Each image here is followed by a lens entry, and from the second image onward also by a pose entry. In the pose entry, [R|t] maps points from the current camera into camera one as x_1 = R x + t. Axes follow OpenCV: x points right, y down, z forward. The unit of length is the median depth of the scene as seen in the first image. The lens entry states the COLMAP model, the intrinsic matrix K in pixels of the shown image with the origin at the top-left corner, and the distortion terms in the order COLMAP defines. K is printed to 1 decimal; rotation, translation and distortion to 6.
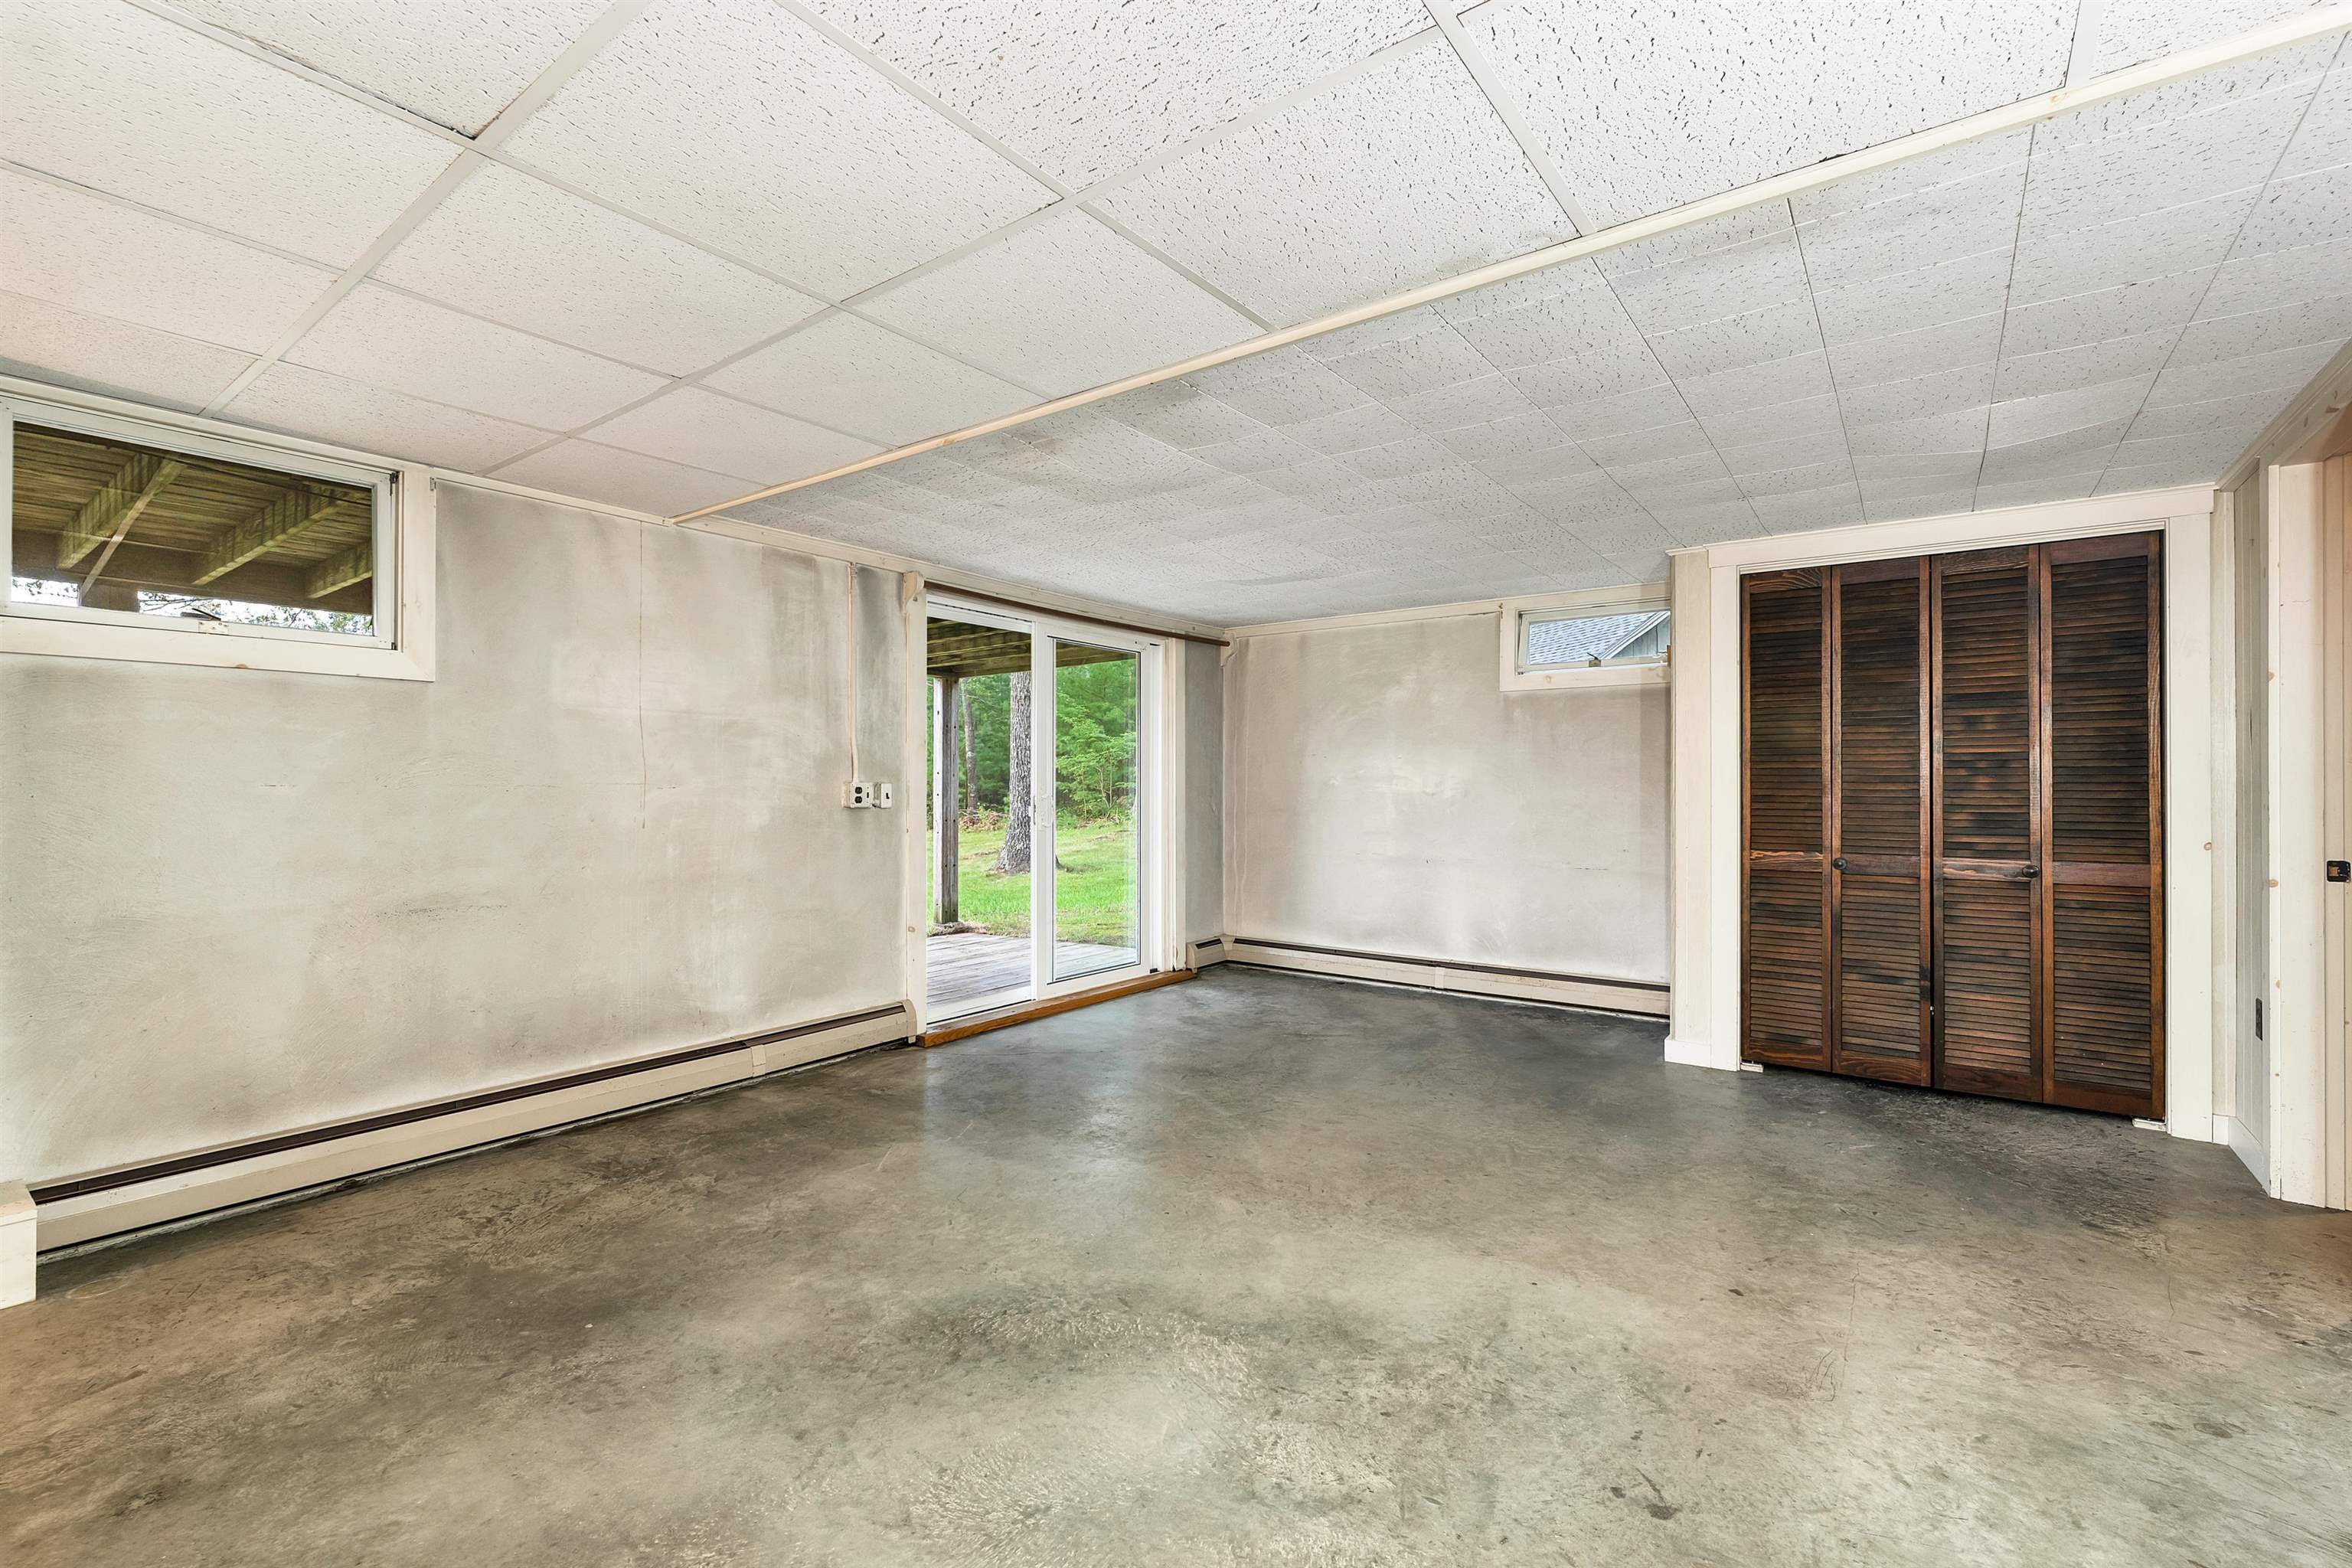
lens RADIAL K [[998.7, 0, 1186.0], [0, 998.7, 801.3], [0, 0, 1]] dist [0.000758, -0.000139]
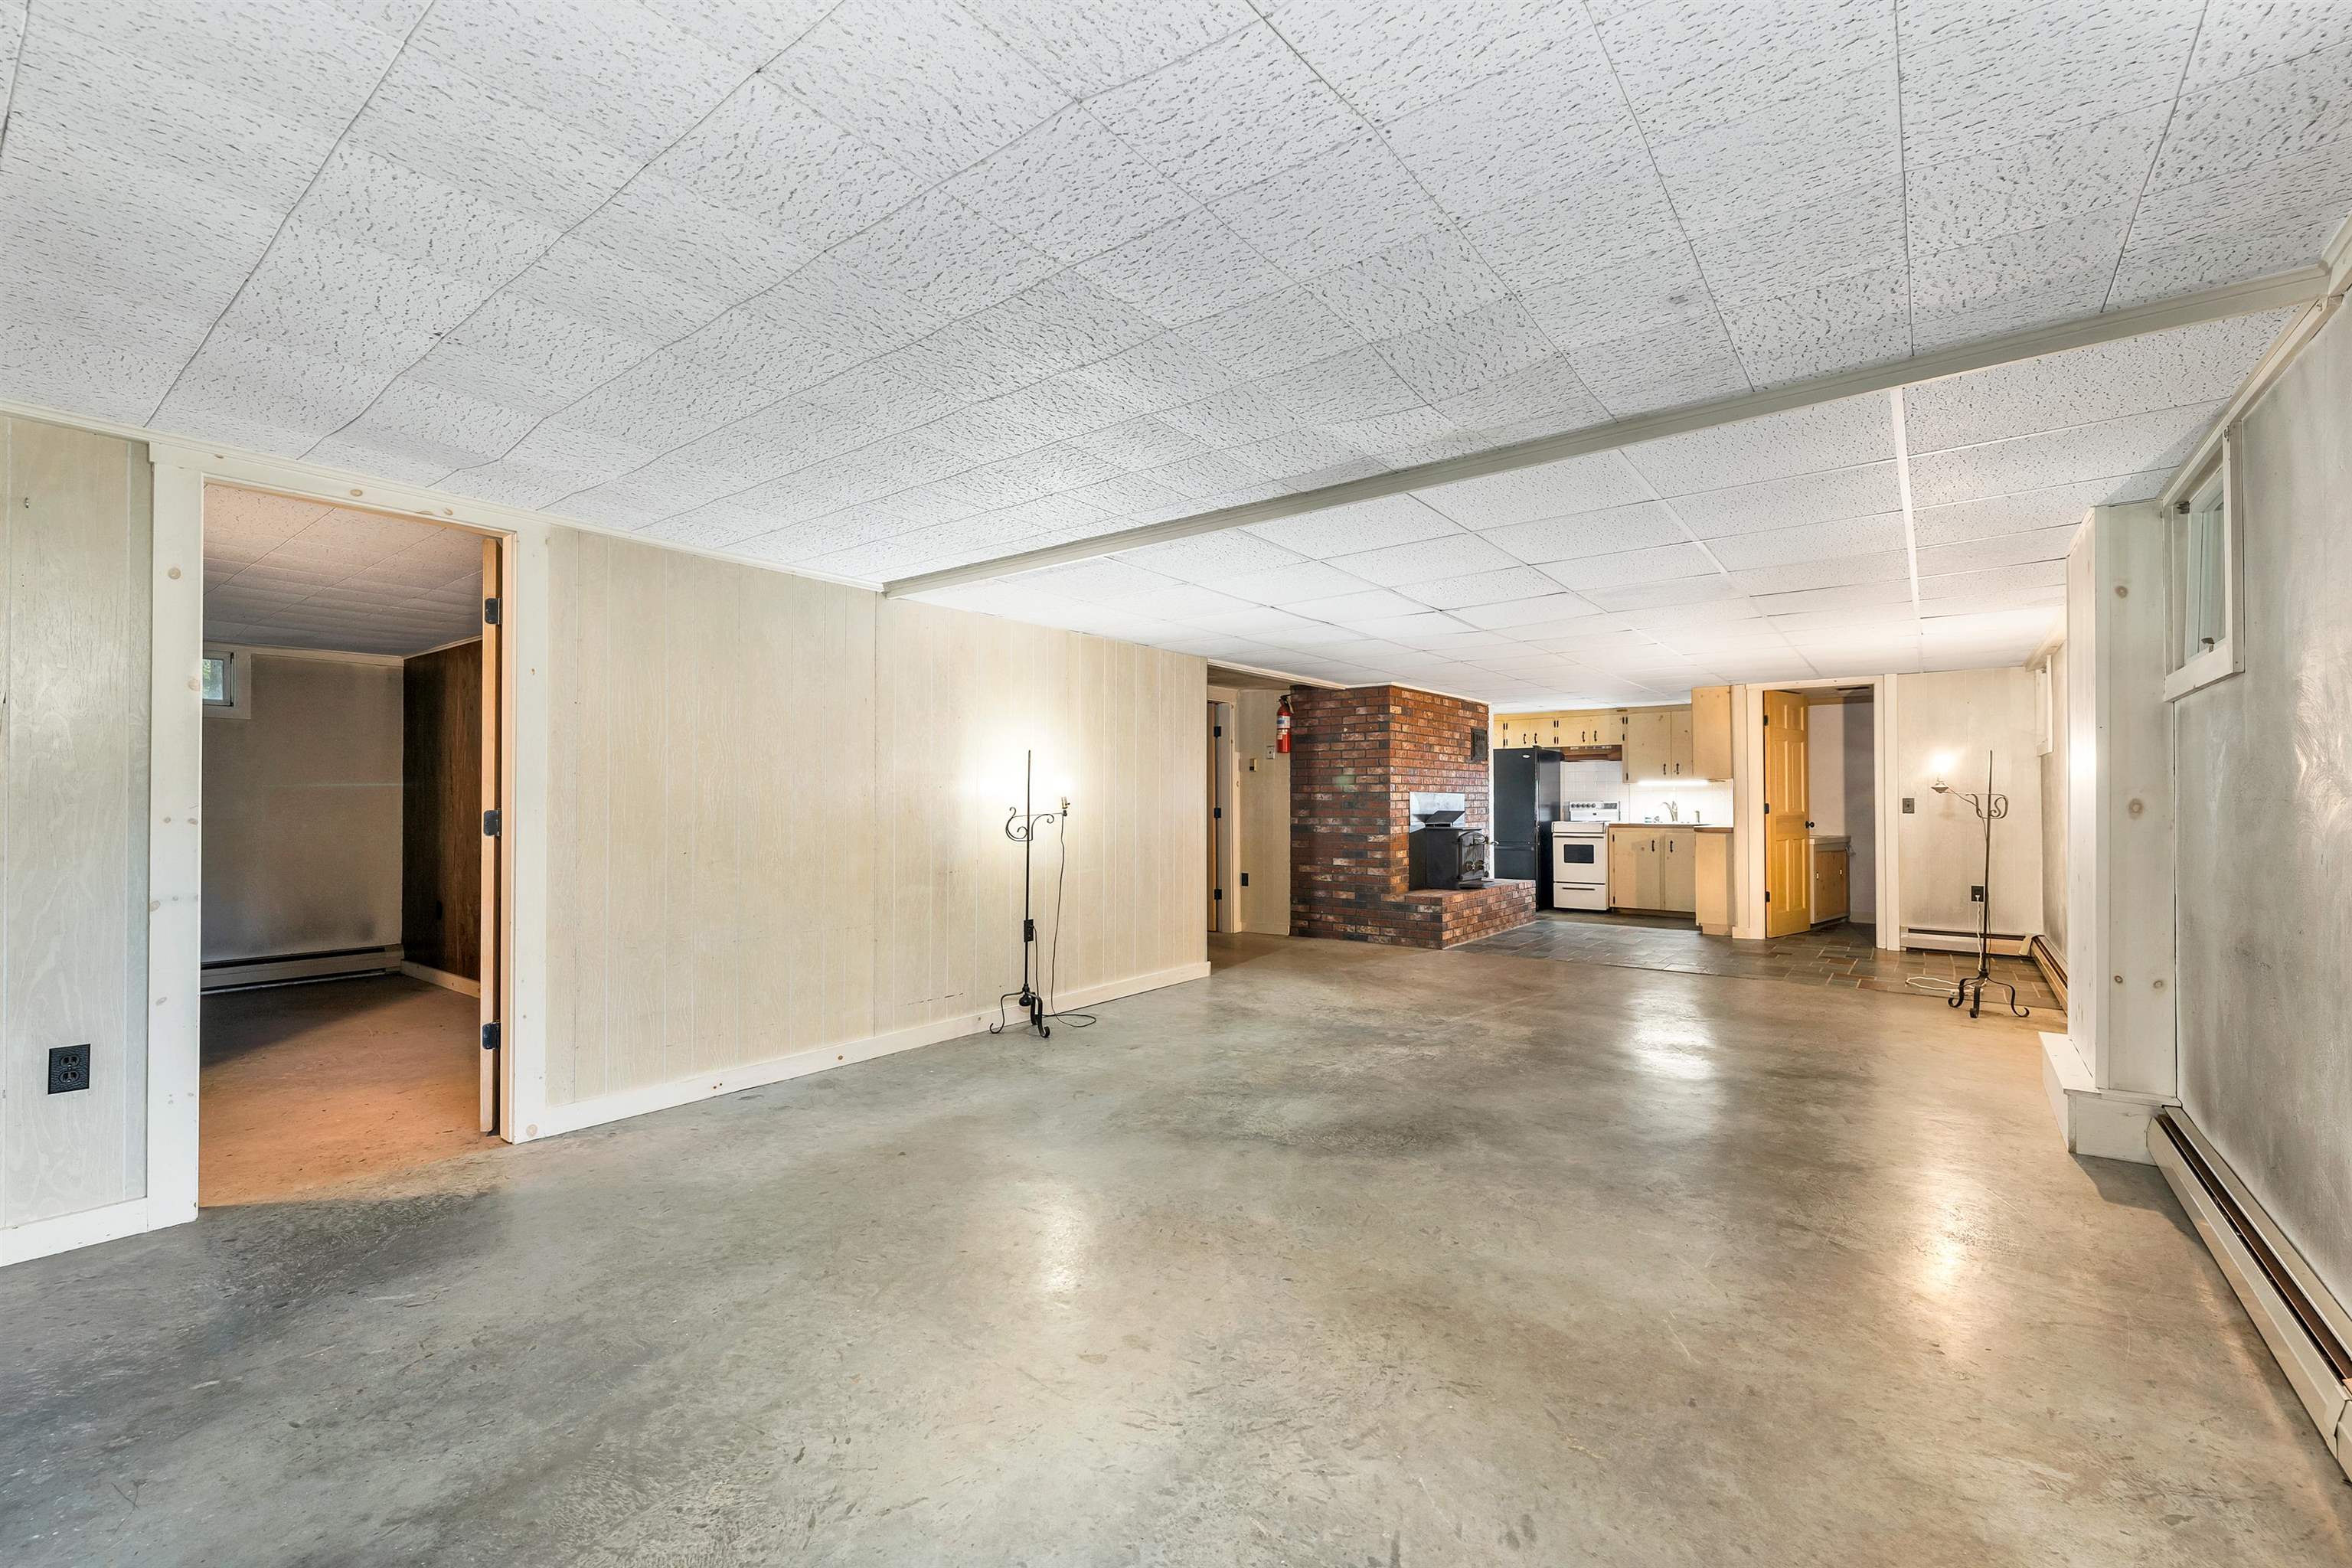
lens RADIAL K [[998.7, 0, 1186.0], [0, 998.7, 801.3], [0, 0, 1]] dist [0.000758, -0.000139]
pose [[-0.999966, -0.001510, 0.008070, 0.130558], [-0.001397, 0.999901, 0.014027, -0.034996], [-0.008091, 0.014015, -0.999869, 2.378363]]
